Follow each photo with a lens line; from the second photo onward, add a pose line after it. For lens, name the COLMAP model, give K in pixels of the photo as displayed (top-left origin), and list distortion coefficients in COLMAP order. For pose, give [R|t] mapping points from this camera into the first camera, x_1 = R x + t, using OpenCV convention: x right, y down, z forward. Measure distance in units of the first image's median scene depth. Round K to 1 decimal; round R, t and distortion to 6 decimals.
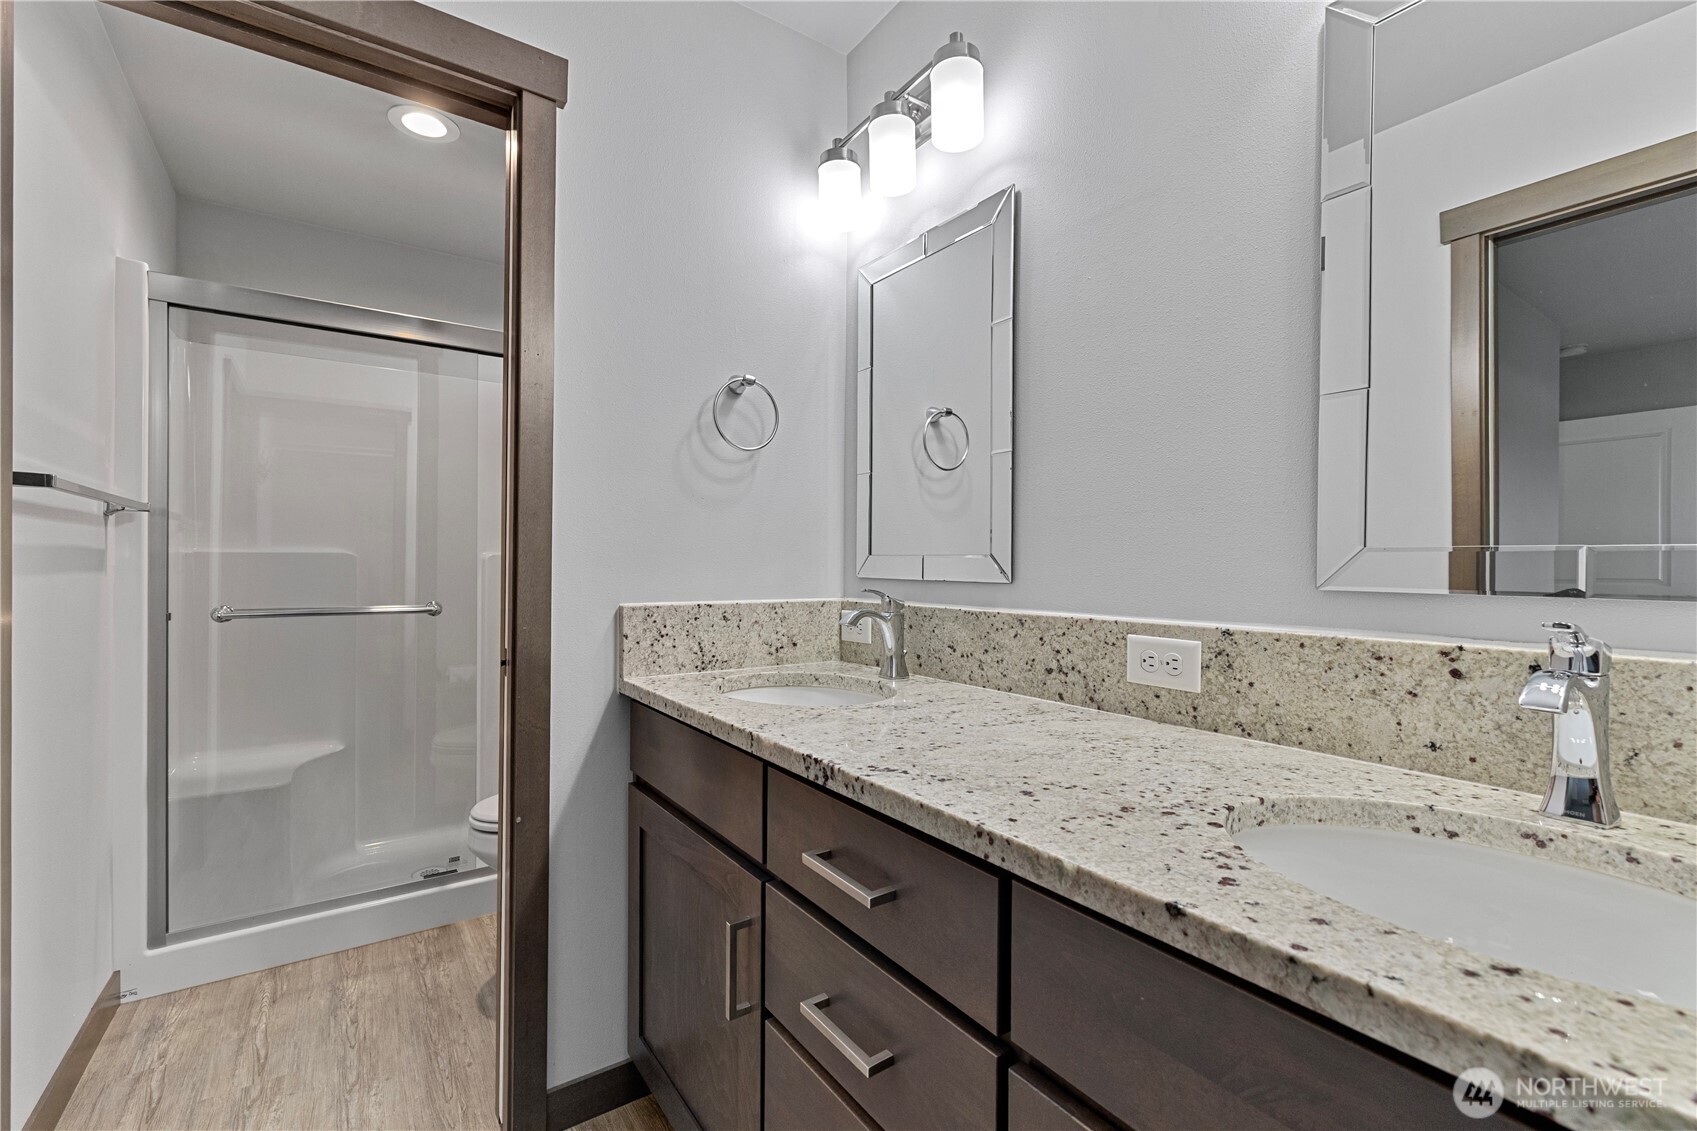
lens RADIAL K [[707.5, 0, 849.2], [0, 707.5, 556.5], [0, 0, 1]] dist [-0.001738, 0.000481]
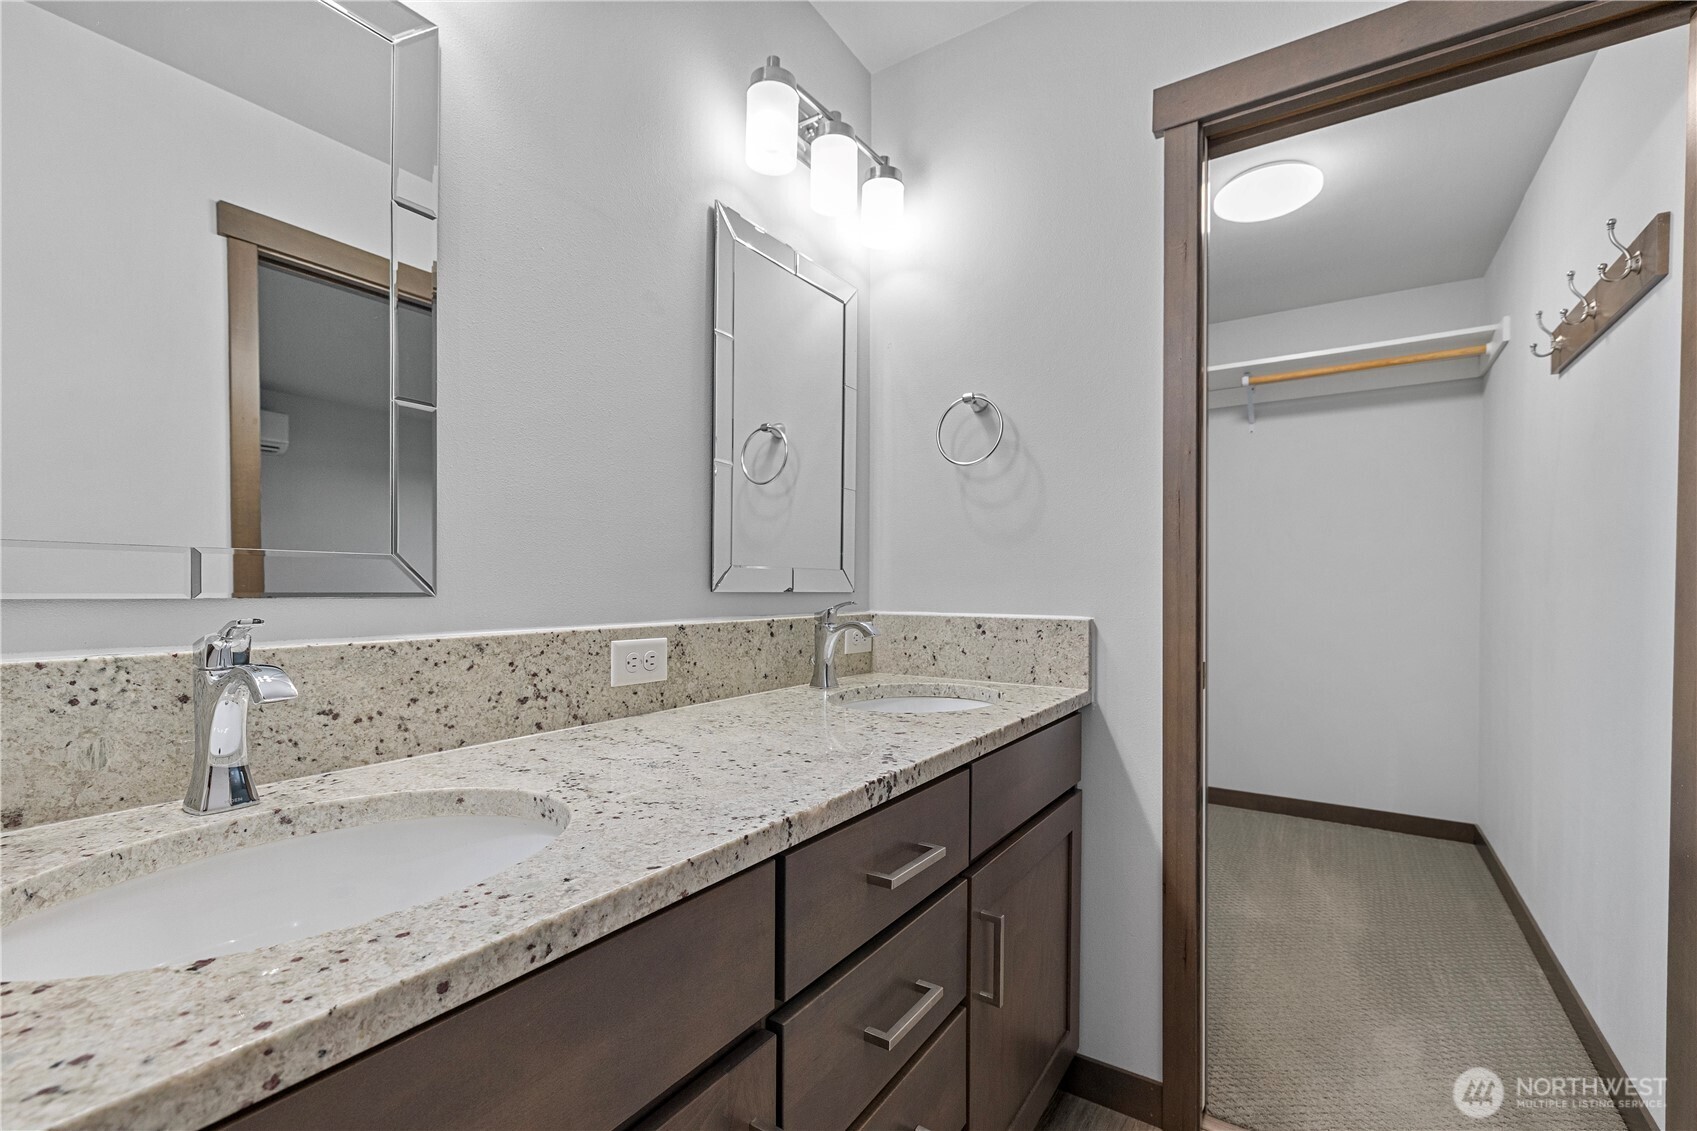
lens RADIAL K [[749.3, 0, 825.3], [0, 749.3, 587.5], [0, 0, 1]] dist [-0.000010, 0.000183]
pose [[-0.346397, -0.010820, 0.938025, -0.705986], [-0.019994, 0.999791, 0.004149, 0.020619], [-0.937875, -0.017317, -0.346541, 1.047647]]
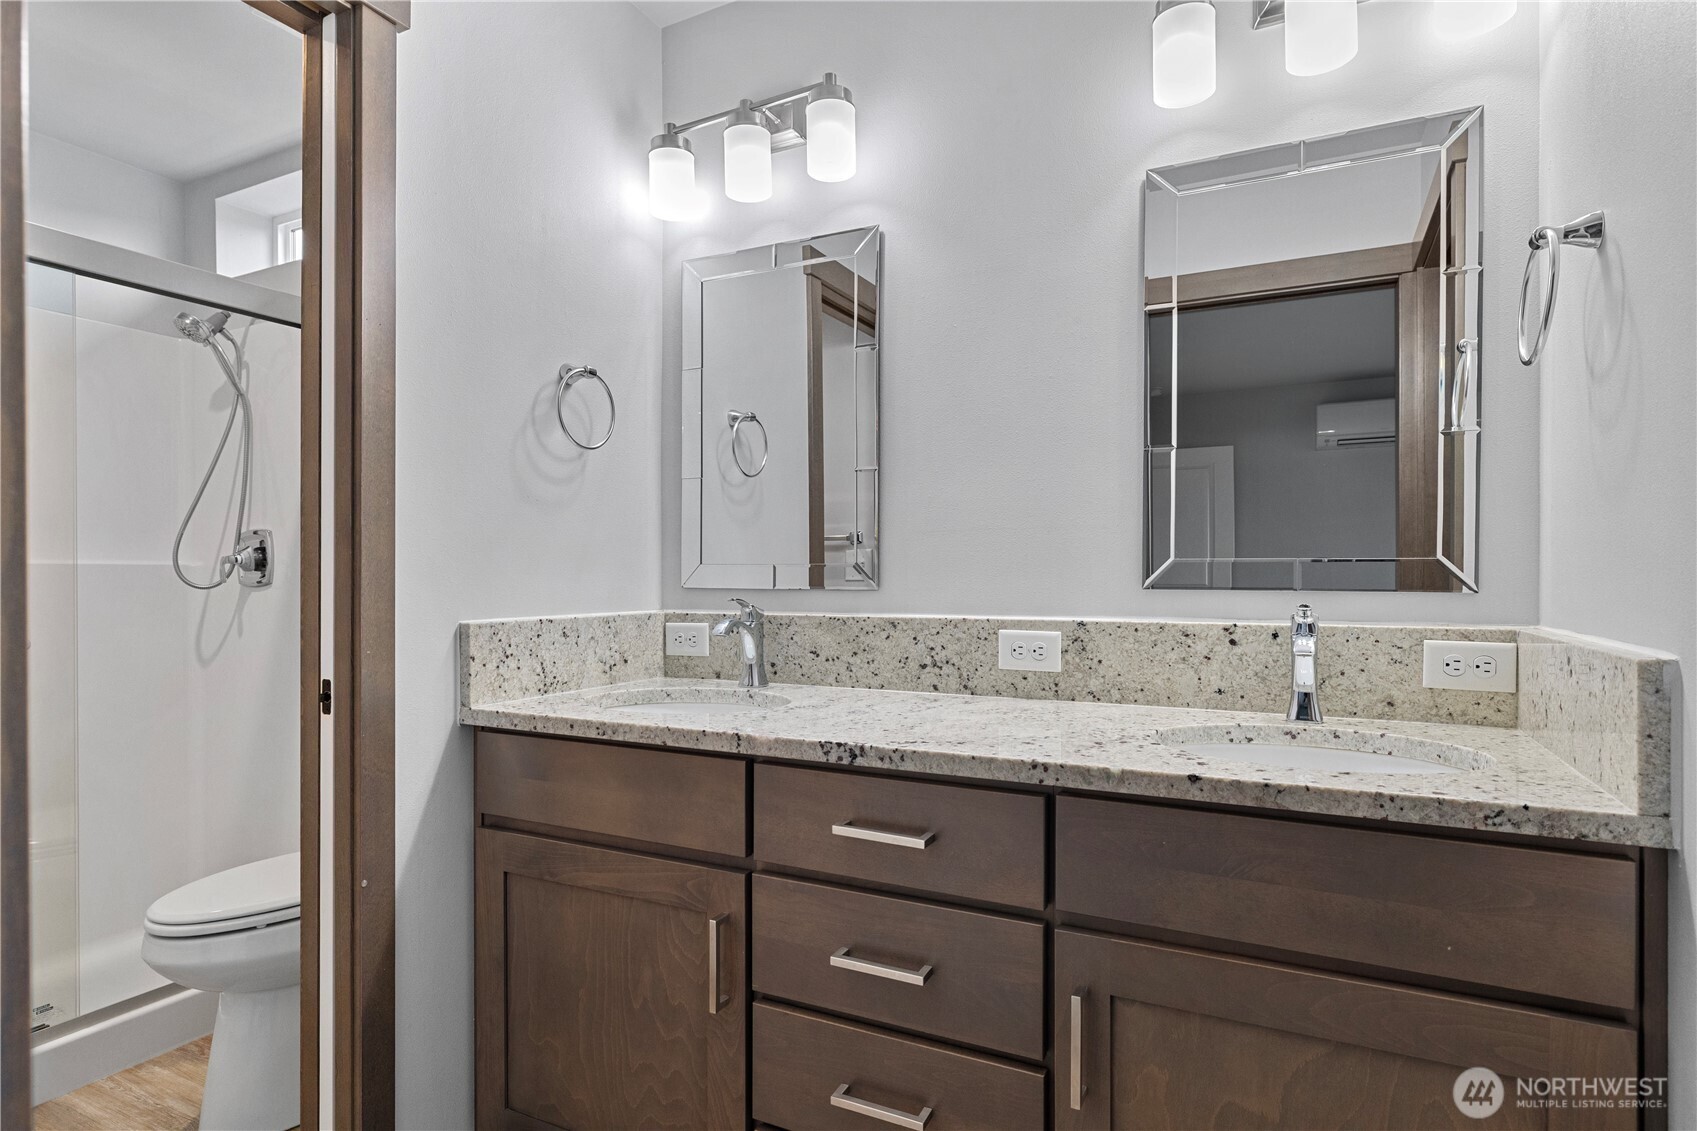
lens RADIAL K [[854.9, 0, 837.6], [0, 854.9, 562.3], [0, 0, 1]] dist [-0.004698, -0.000186]
pose [[0.888602, 0.000688, 0.458678, -0.505376], [0.000525, 0.999997, -0.002516, -0.002122], [-0.458678, 0.002477, 0.888599, -0.169717]]
